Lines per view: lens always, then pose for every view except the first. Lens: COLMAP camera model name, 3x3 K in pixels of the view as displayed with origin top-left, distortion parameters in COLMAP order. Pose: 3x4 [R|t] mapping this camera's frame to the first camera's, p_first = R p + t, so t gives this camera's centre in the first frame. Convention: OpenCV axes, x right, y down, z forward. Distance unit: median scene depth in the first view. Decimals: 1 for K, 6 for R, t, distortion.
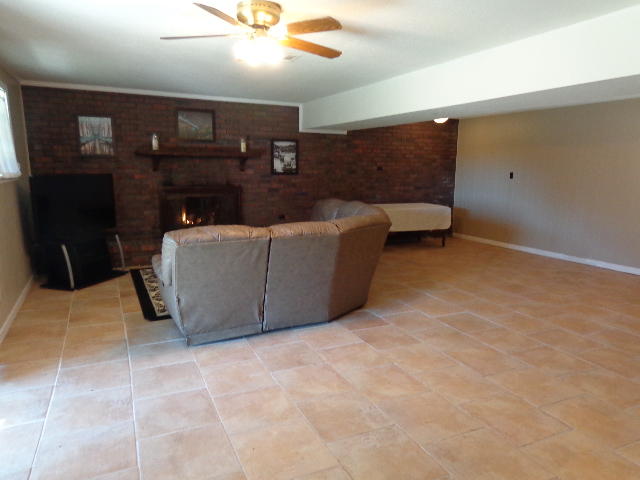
lens RADIAL K [[448.4, 0, 318.2], [0, 448.4, 242.2], [0, 0, 1]] dist [0.006168, 0.004818]
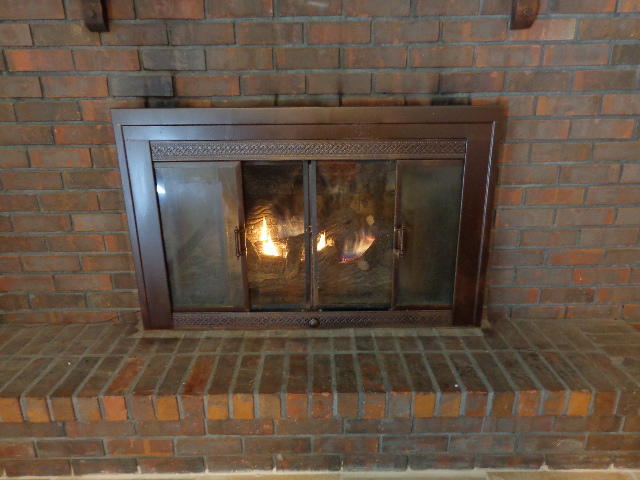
lens RADIAL K [[448.4, 0, 321.3], [0, 448.4, 239.3], [0, 0, 1]] dist [0.006168, 0.004818]
pose [[0.905933, 0.111991, -0.408343, -0.172829], [-0.052751, 0.986726, 0.153586, -0.101988], [0.420123, -0.117598, 0.899815, 0.852799]]
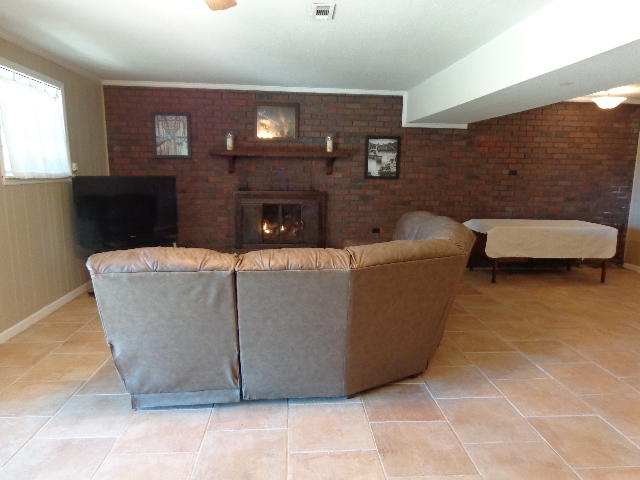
lens RADIAL K [[448.4, 0, 321.9], [0, 448.4, 241.2], [0, 0, 1]] dist [0.006168, 0.004818]
pose [[0.937632, 0.057803, -0.342790, 0.127321], [-0.062842, 0.998017, -0.003601, -0.031484], [0.341902, 0.024918, 0.939405, 0.221843]]
